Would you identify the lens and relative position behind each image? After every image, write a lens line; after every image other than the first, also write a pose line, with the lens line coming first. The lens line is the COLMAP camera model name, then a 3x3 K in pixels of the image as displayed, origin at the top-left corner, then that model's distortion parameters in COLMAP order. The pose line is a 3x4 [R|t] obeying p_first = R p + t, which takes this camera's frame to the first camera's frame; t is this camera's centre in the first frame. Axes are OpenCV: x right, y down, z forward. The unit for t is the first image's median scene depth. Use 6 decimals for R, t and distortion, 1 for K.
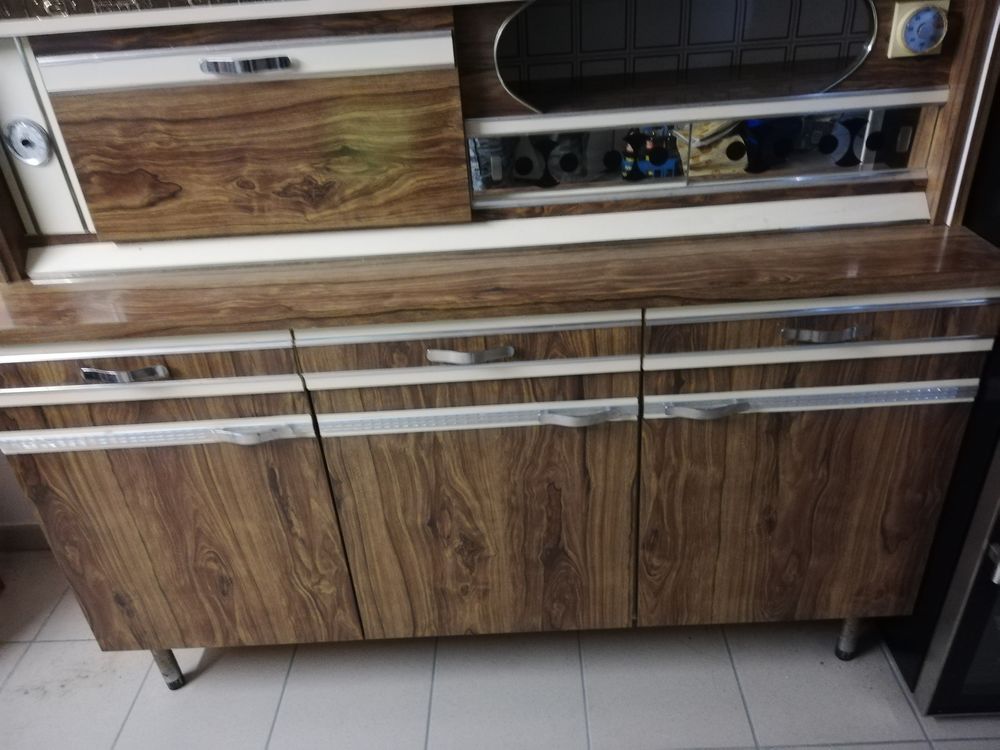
lens RADIAL K [[740.2, 0, 502.1], [0, 740.2, 362.6], [0, 0, 1]] dist [0.066070, -0.086446]
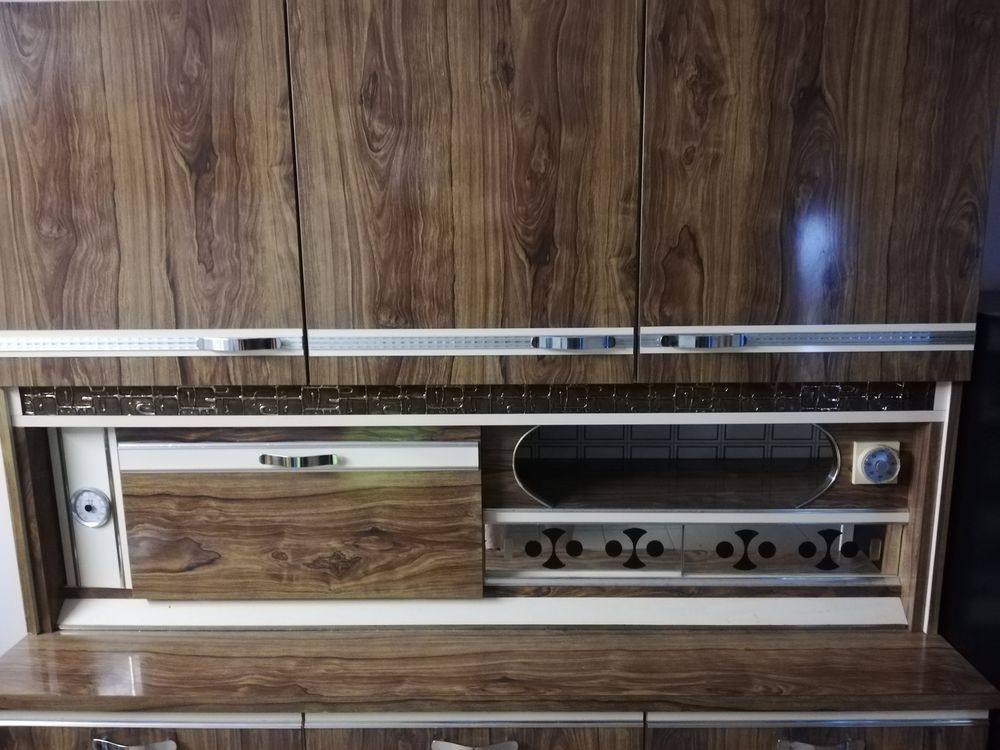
lens RADIAL K [[740.2, 0, 501.7], [0, 740.2, 368.3], [0, 0, 1]] dist [0.066070, -0.086446]
pose [[0.998343, 0.057535, -0.000906, -0.032635], [-0.054499, 0.940360, -0.335788, -0.146106], [-0.018467, 0.335281, 0.941937, -0.129673]]
